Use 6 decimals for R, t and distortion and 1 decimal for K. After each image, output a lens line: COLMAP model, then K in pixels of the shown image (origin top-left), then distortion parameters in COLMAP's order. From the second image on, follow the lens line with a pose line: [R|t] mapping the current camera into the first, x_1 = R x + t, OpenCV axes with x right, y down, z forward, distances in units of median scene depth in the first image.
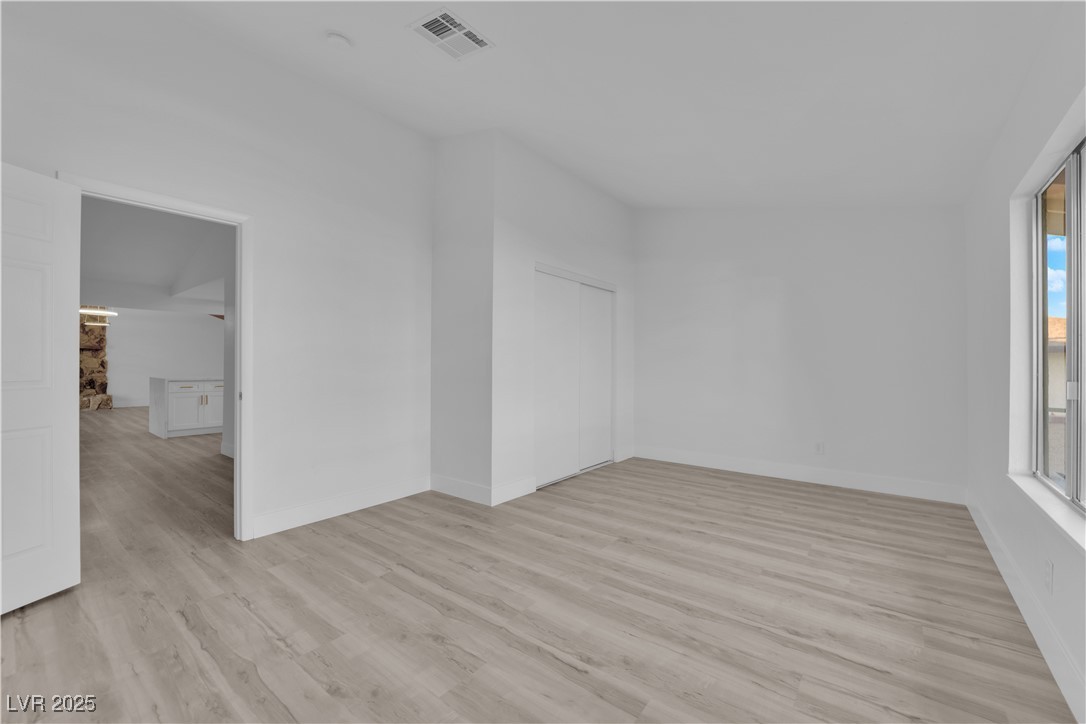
lens RADIAL K [[438.3, 0, 546.7], [0, 438.3, 361.4], [0, 0, 1]] dist [-0.013594, -0.000739]
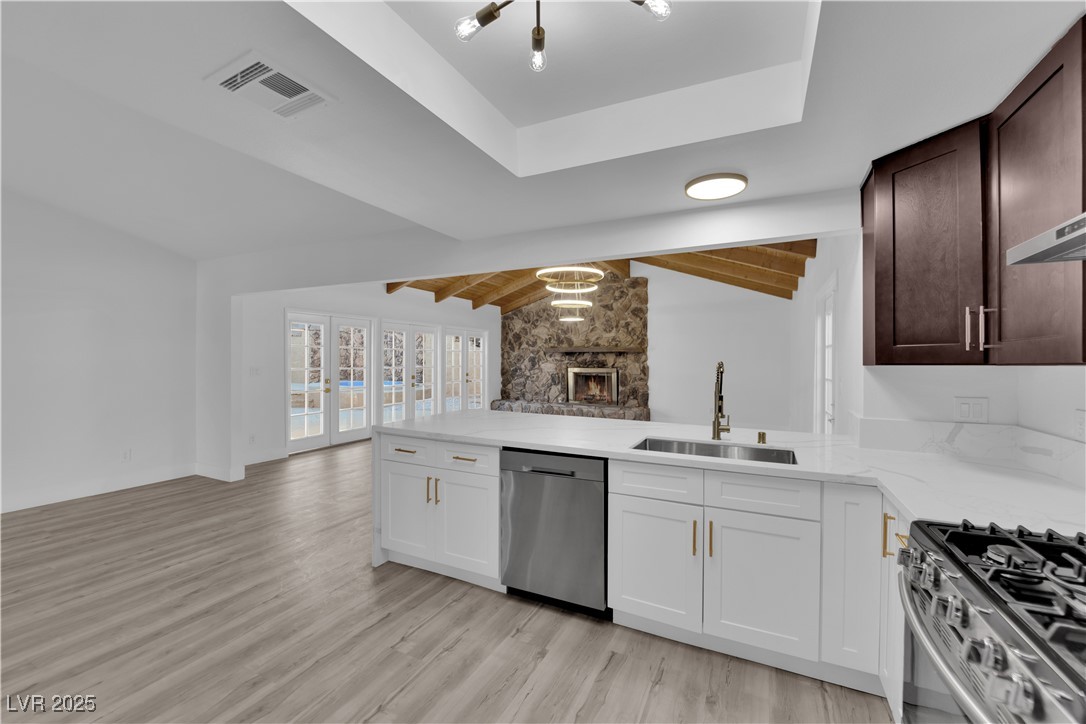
lens RADIAL K [[438.3, 0, 546.7], [0, 438.3, 361.4], [0, 0, 1]] dist [-0.013594, -0.000739]
pose [[0.205526, 0.005378, -0.978637, -0.257483], [-0.002602, 0.999984, 0.004948, -0.013853], [0.978648, 0.001529, 0.205537, 0.649848]]
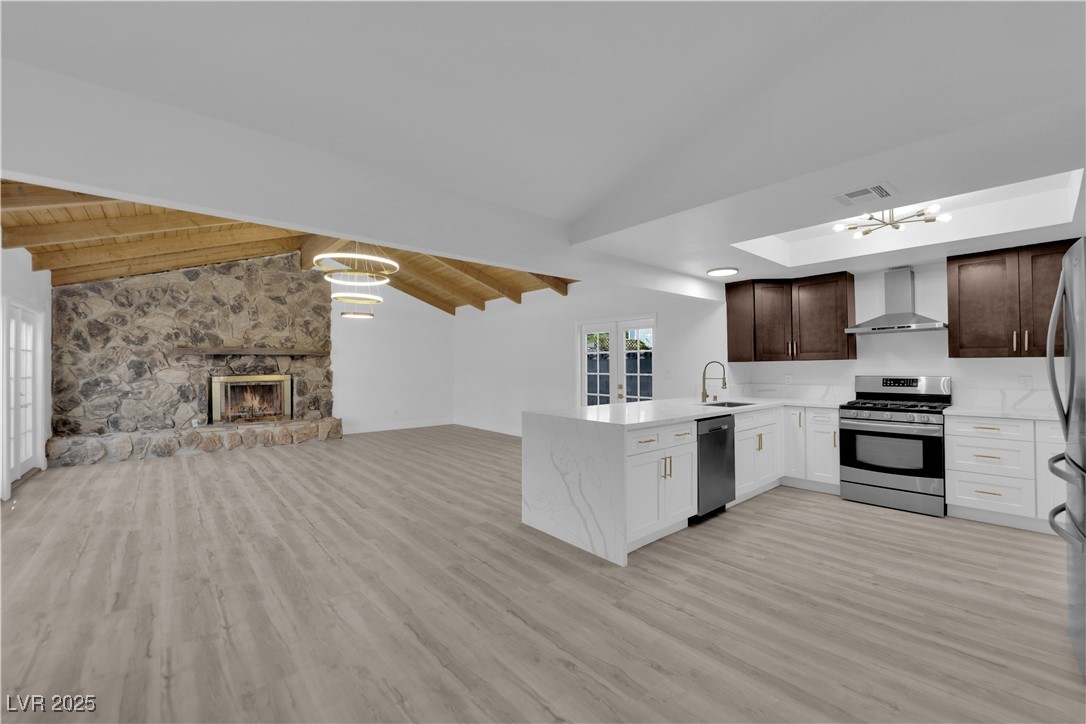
lens RADIAL K [[438.3, 0, 546.7], [0, 438.3, 361.4], [0, 0, 1]] dist [-0.013594, -0.000739]
pose [[0.981703, -0.008369, -0.190235, -0.523813], [0.006931, 0.999942, -0.008228, -0.009438], [0.190293, 0.006759, 0.981704, 0.344064]]
